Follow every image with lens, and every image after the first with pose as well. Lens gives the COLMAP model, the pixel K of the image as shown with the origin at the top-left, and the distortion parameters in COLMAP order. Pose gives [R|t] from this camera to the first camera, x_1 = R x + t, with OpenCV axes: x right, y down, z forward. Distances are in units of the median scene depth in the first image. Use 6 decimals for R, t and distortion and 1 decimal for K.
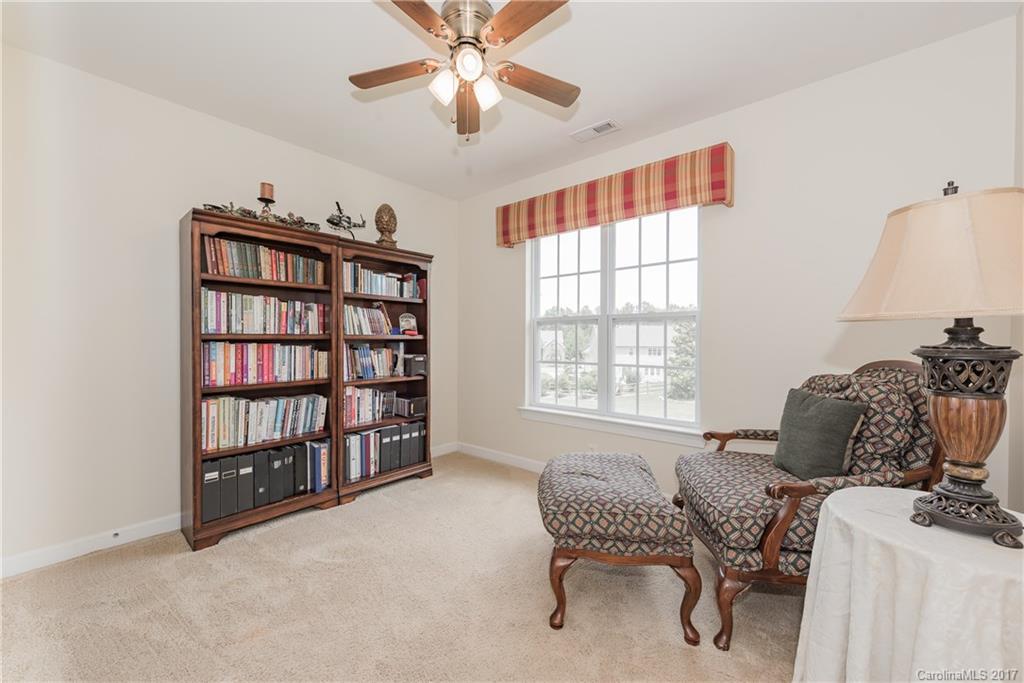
lens RADIAL K [[404.6, 0, 517.1], [0, 404.6, 343.0], [0, 0, 1]] dist [0.007740, -0.001641]
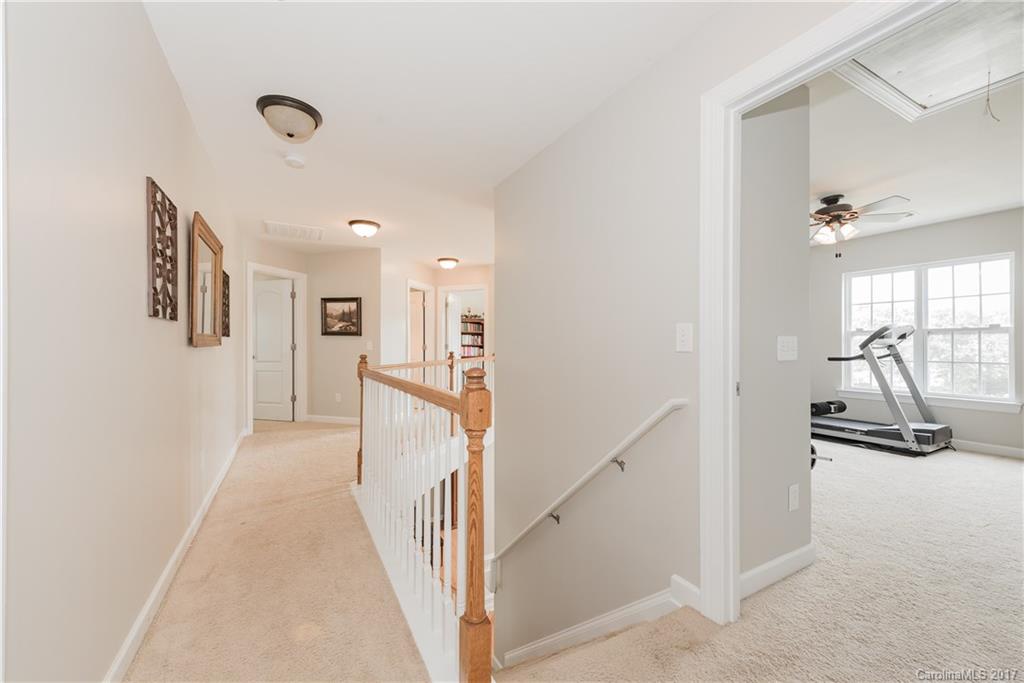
lens RADIAL K [[404.6, 0, 511.1], [0, 404.6, 346.5], [0, 0, 1]] dist [0.007740, -0.001641]
pose [[0.932266, 0.002006, -0.361769, -0.669872], [-0.003975, 0.999981, -0.004699, 0.009410], [0.361753, 0.005818, 0.932256, -0.999343]]
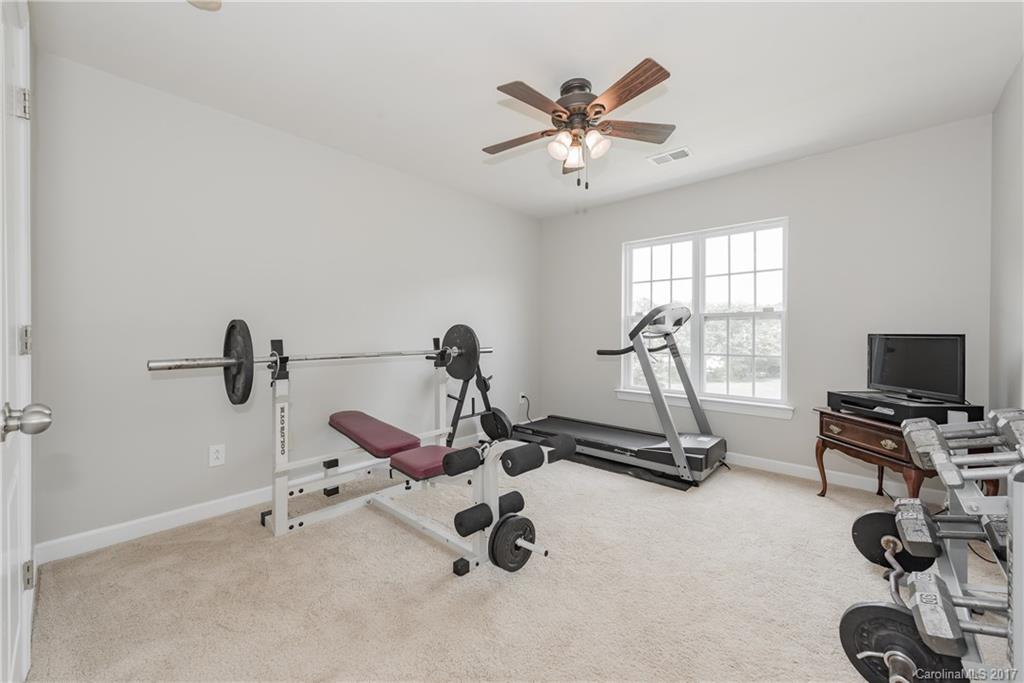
lens RADIAL K [[404.6, 0, 511.5], [0, 404.6, 339.9], [0, 0, 1]] dist [0.007740, -0.001641]
pose [[0.999185, 0.003304, -0.040235, -0.294754], [-0.003066, 0.999977, 0.005990, 0.004456], [0.040253, -0.005862, 0.999172, -0.248841]]
